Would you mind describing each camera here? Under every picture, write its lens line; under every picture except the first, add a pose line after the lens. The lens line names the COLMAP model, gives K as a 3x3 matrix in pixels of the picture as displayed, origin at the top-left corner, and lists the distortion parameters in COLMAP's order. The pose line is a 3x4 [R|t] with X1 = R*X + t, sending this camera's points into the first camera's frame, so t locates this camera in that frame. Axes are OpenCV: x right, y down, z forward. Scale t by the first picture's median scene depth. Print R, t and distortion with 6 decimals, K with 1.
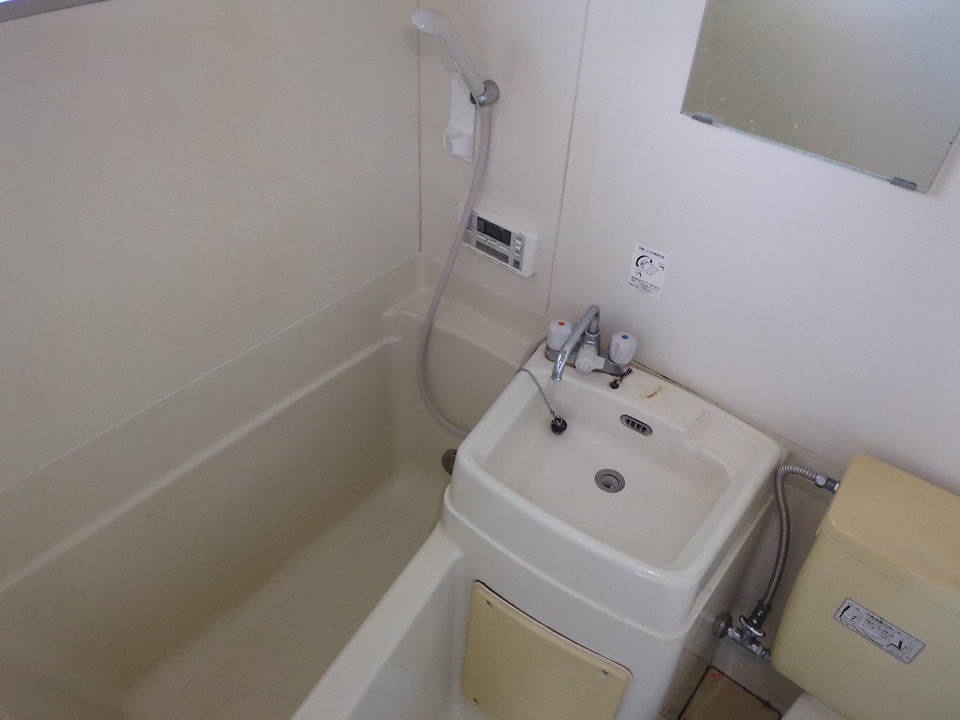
lens RADIAL K [[714.3, 0, 480.0], [0, 714.3, 360.0], [0, 0, 1]] dist [0.006349, -0.005393]
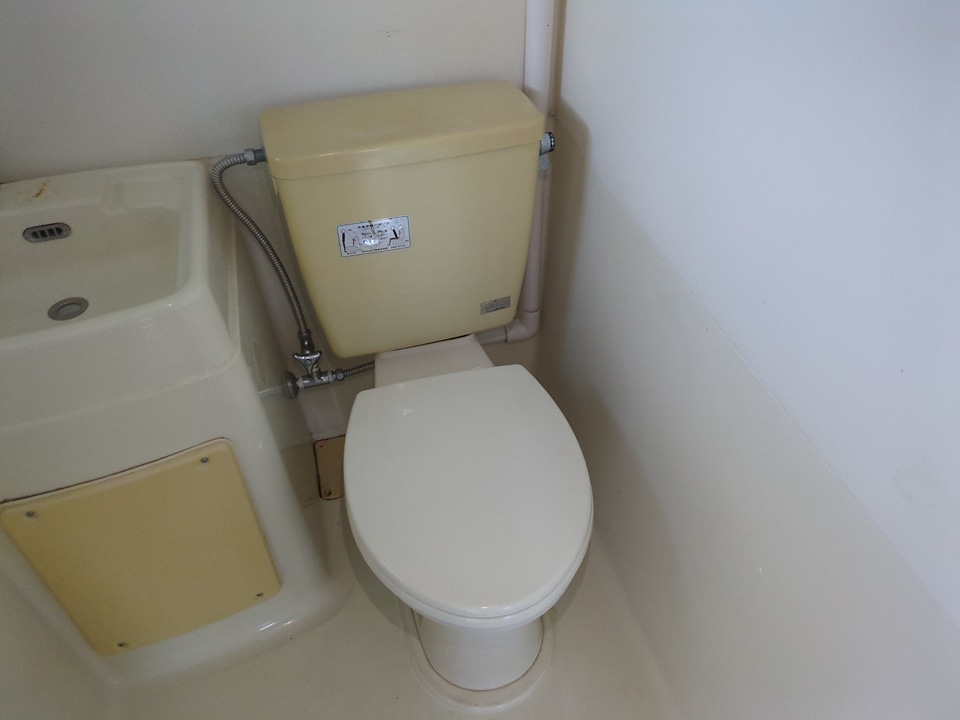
lens RADIAL K [[714.3, 0, 480.0], [0, 714.3, 360.0], [0, 0, 1]] dist [0.006349, -0.005393]
pose [[0.575106, -0.589923, 0.566783, -0.044339], [0.561377, 0.788541, 0.251114, 0.275634], [-0.595070, 0.173762, 0.784665, 0.095834]]
